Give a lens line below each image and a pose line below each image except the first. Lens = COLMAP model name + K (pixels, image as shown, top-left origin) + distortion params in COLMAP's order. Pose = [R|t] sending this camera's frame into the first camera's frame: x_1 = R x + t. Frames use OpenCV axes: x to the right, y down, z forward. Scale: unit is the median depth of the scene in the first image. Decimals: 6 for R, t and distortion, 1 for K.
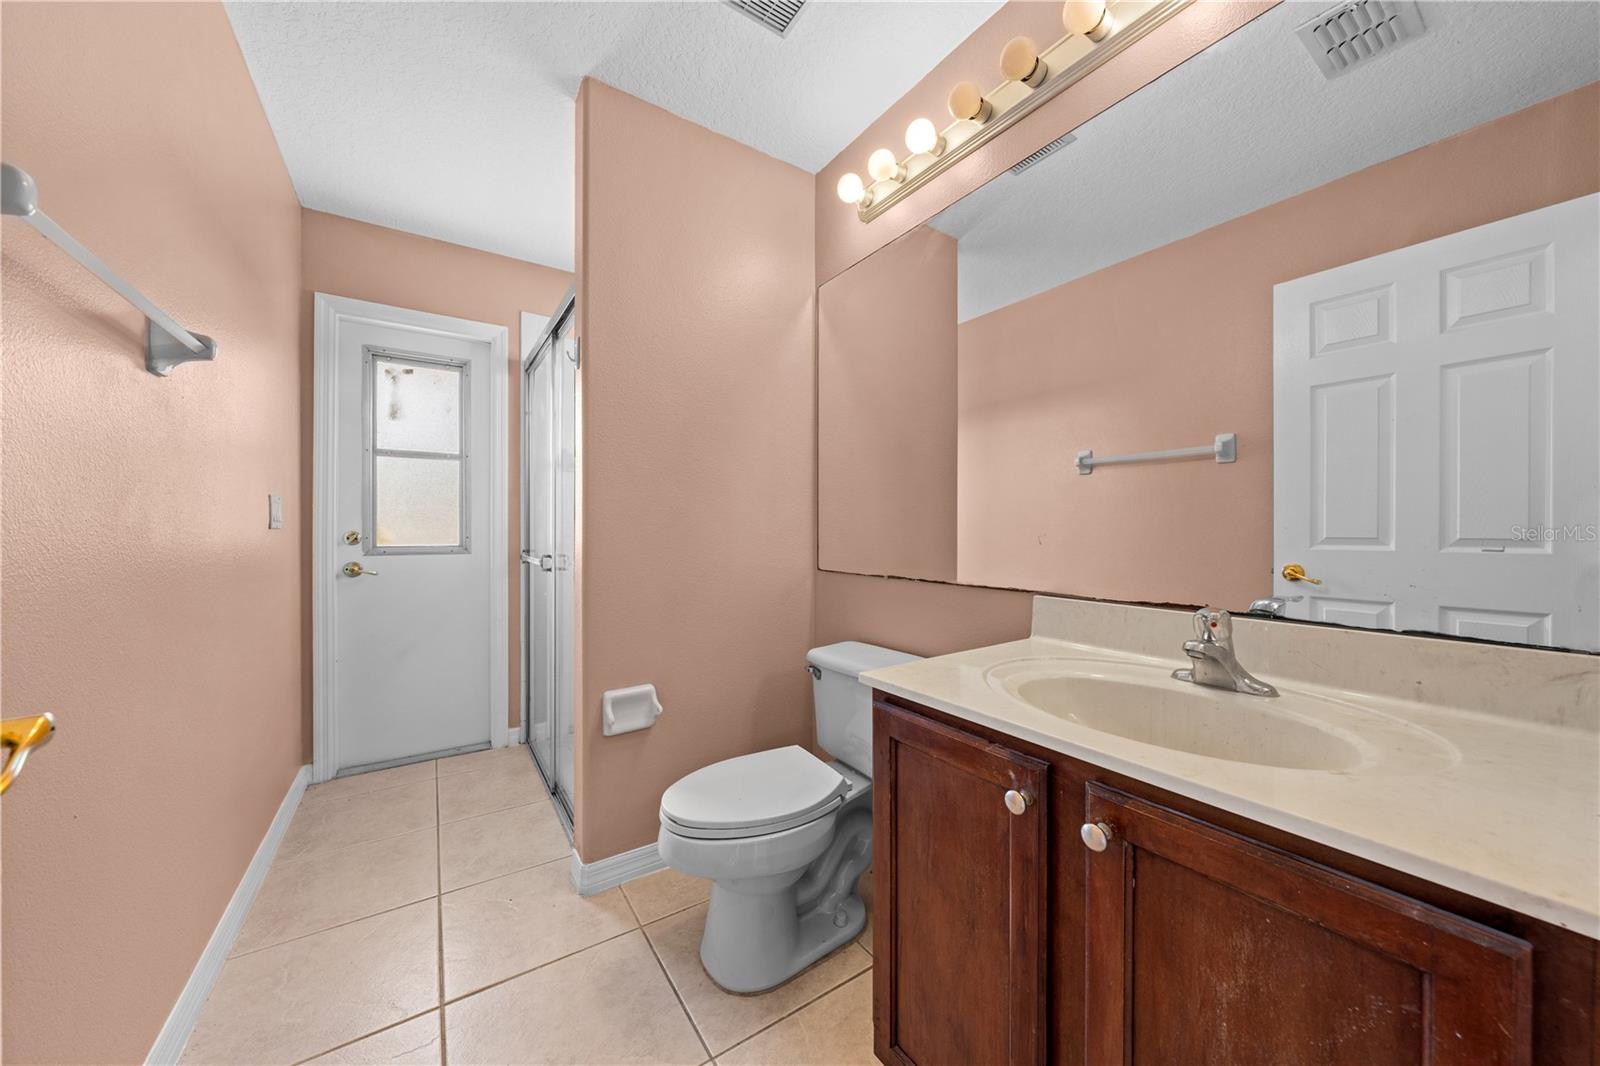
lens RADIAL K [[555.9, 0, 806.0], [0, 555.9, 525.5], [0, 0, 1]] dist [-0.003094, 0.000214]
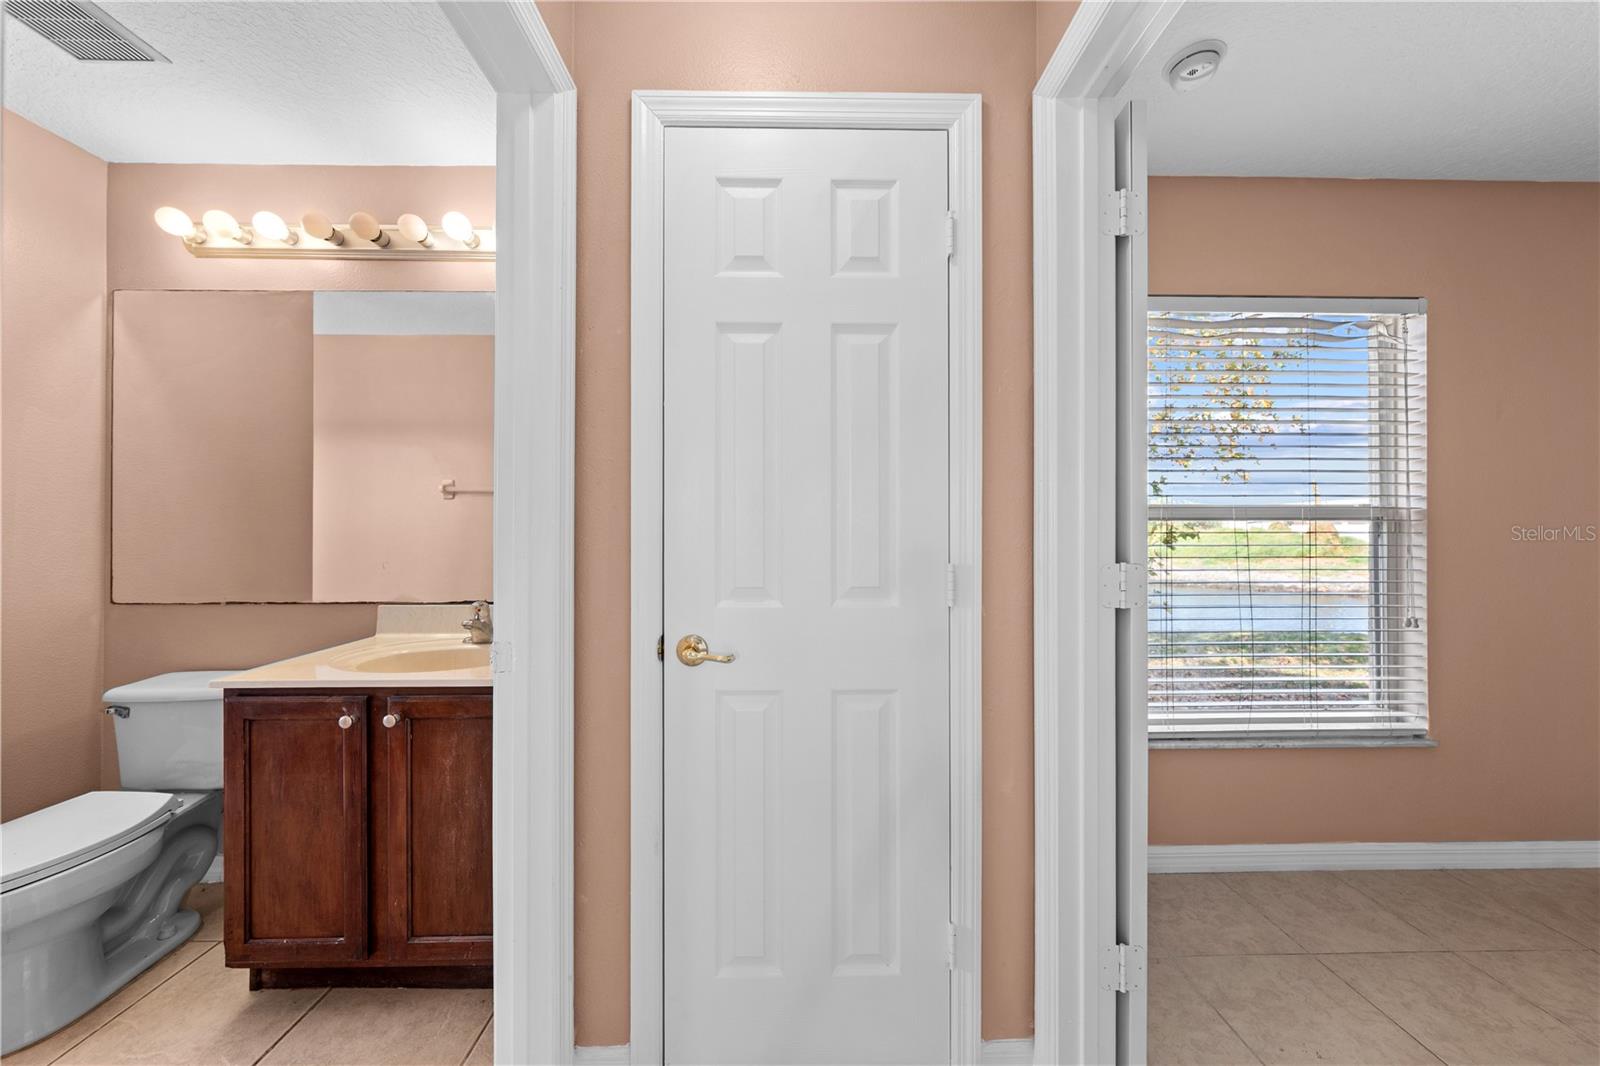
lens RADIAL K [[555.9, 0, 806.0], [0, 555.9, 525.5], [0, 0, 1]] dist [-0.003094, 0.000214]
pose [[0.552386, 0.000404, 0.833588, -0.195670], [-0.004243, 0.999988, 0.002327, -0.100130], [-0.833578, -0.004822, 0.552381, -0.806790]]
